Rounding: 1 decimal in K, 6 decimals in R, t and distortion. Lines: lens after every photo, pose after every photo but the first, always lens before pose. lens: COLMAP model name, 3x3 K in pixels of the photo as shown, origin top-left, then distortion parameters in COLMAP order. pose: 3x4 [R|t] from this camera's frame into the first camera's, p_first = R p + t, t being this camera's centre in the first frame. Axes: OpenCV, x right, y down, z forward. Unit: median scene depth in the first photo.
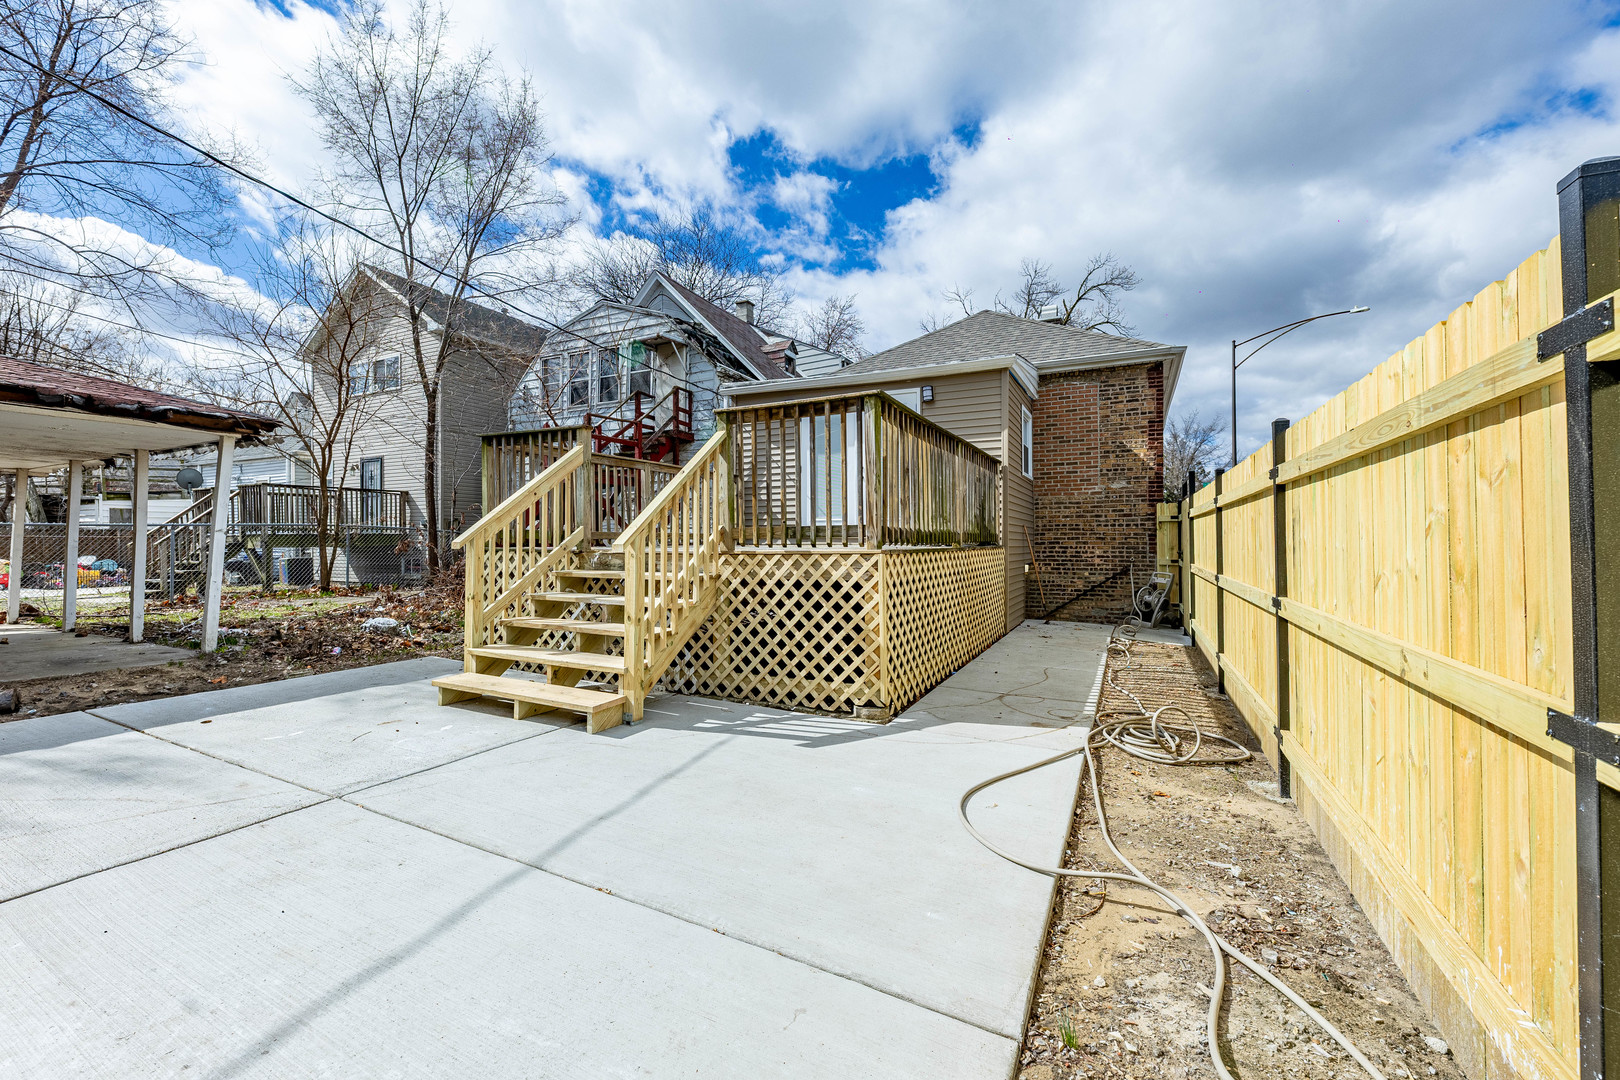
lens RADIAL K [[648.5, 0, 810.3], [0, 648.5, 534.0], [0, 0, 1]] dist [0.001029, 0.000023]
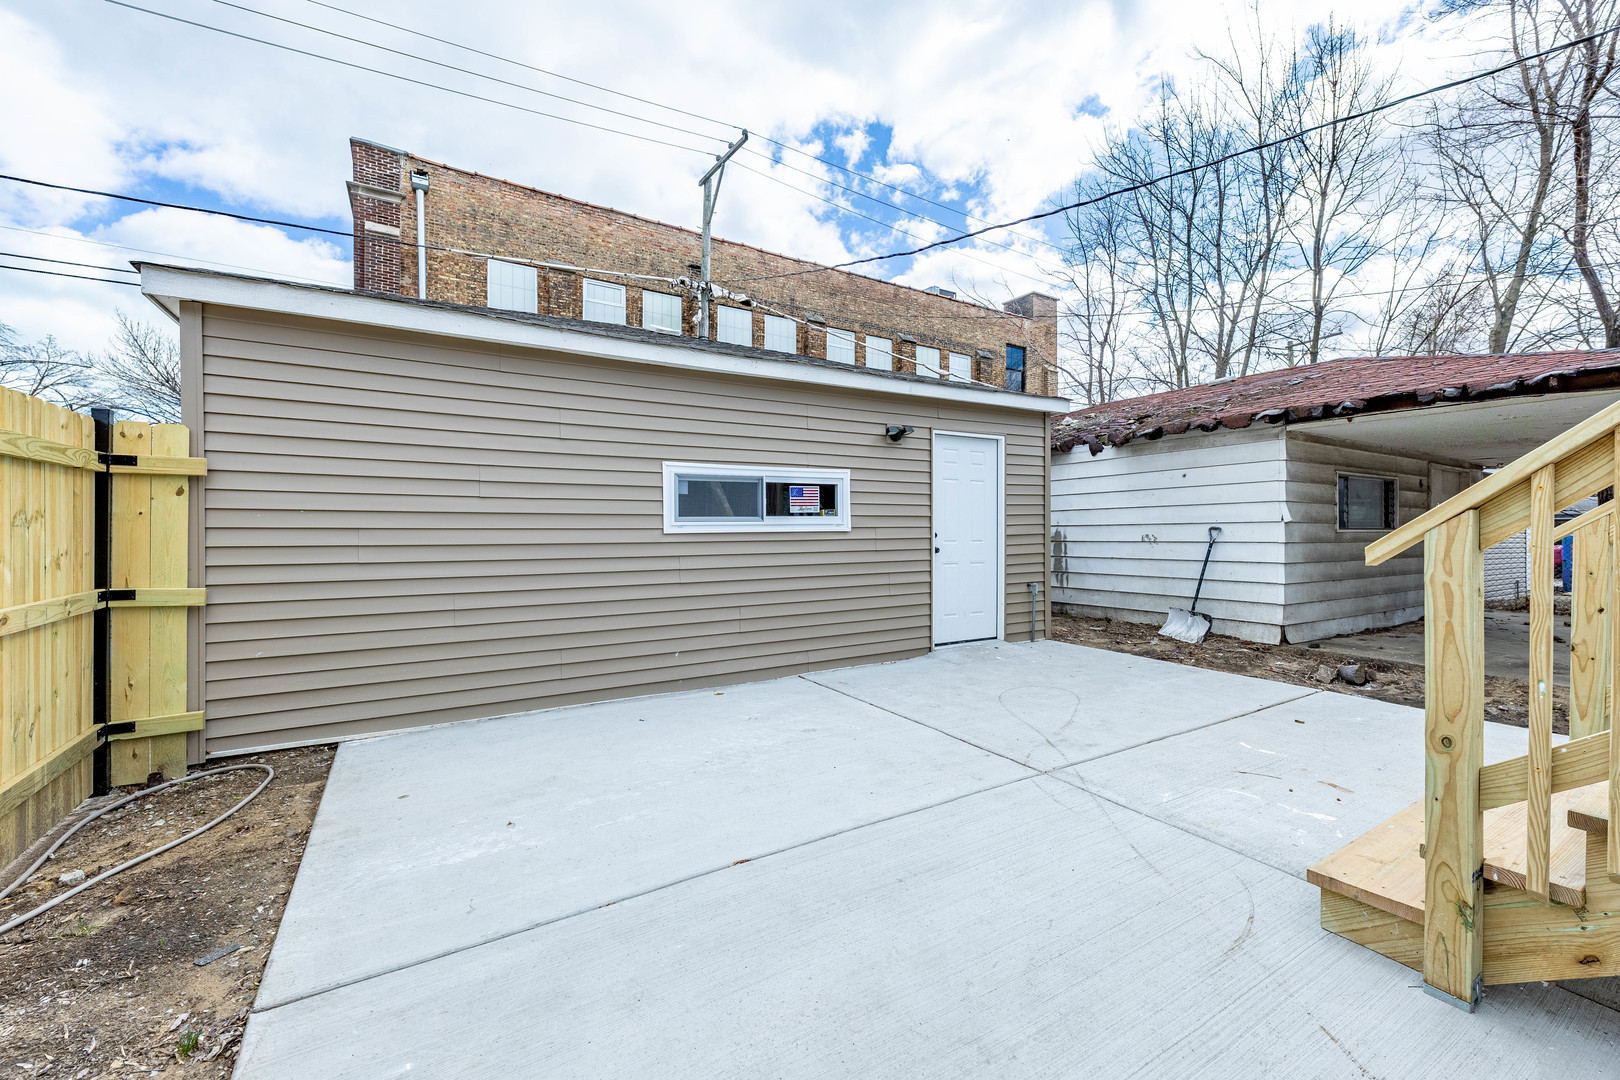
lens RADIAL K [[648.5, 0, 812.5], [0, 648.5, 534.3], [0, 0, 1]] dist [0.001029, 0.000023]
pose [[-0.532808, 0.001918, -0.846234, 0.372079], [0.005090, 0.999987, -0.000938, 0.006756], [0.846221, -0.004807, -0.532811, 1.190961]]
